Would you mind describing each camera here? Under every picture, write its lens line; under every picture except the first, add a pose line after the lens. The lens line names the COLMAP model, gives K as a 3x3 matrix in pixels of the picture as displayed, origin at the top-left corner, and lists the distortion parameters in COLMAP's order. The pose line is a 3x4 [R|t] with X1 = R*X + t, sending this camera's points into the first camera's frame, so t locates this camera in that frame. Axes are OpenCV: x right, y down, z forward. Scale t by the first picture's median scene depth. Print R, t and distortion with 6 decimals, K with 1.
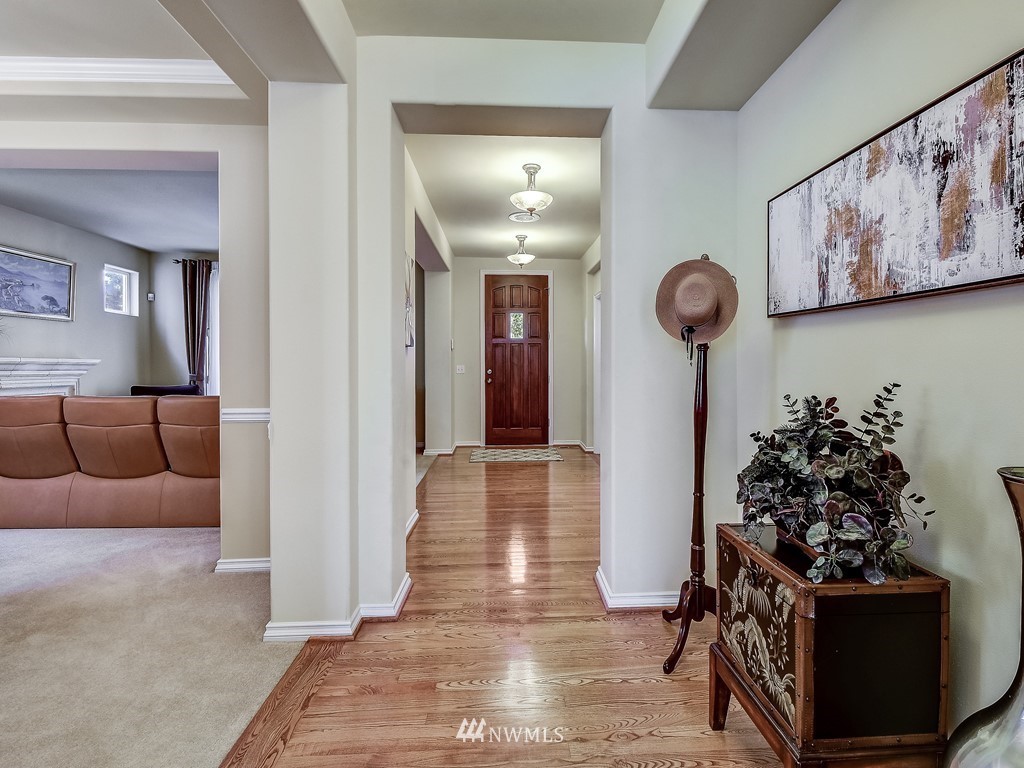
lens RADIAL K [[515.2, 0, 528.6], [0, 515.2, 364.9], [0, 0, 1]] dist [0.020706, -0.015394]
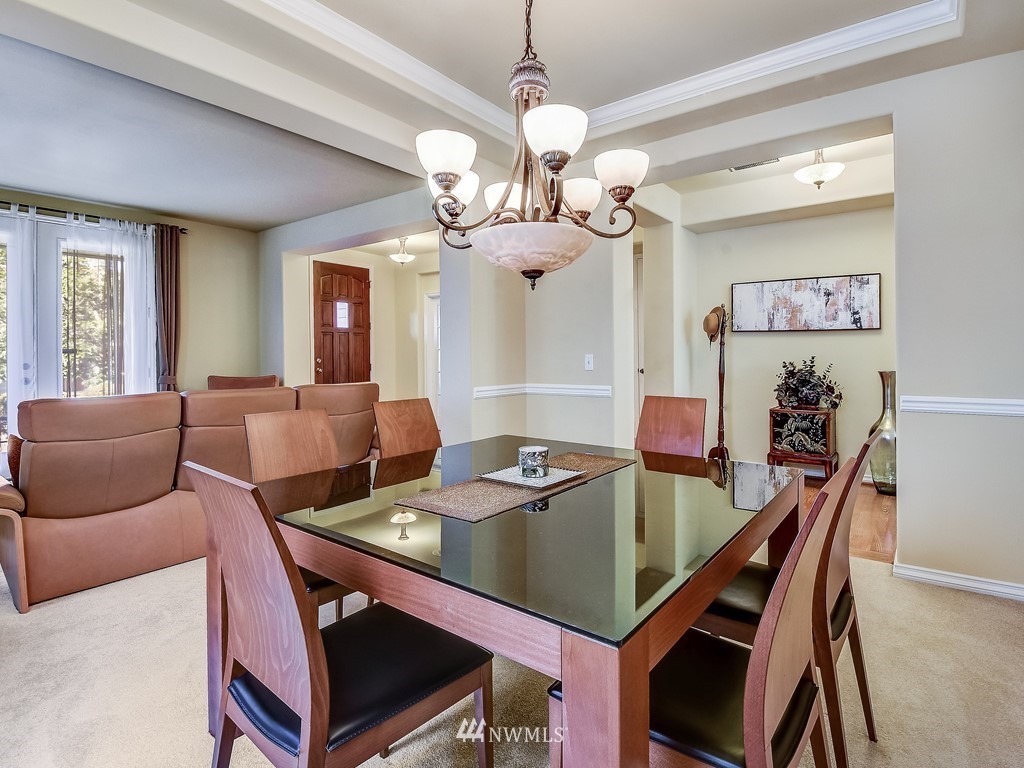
lens RADIAL K [[515.2, 0, 549.6], [0, 515.2, 356.0], [0, 0, 1]] dist [0.020706, -0.015394]
pose [[0.623491, -0.004396, 0.781818, -0.773549], [0.002819, 0.999990, 0.003375, 0.004625], [-0.781825, 0.000100, 0.623497, 0.062859]]
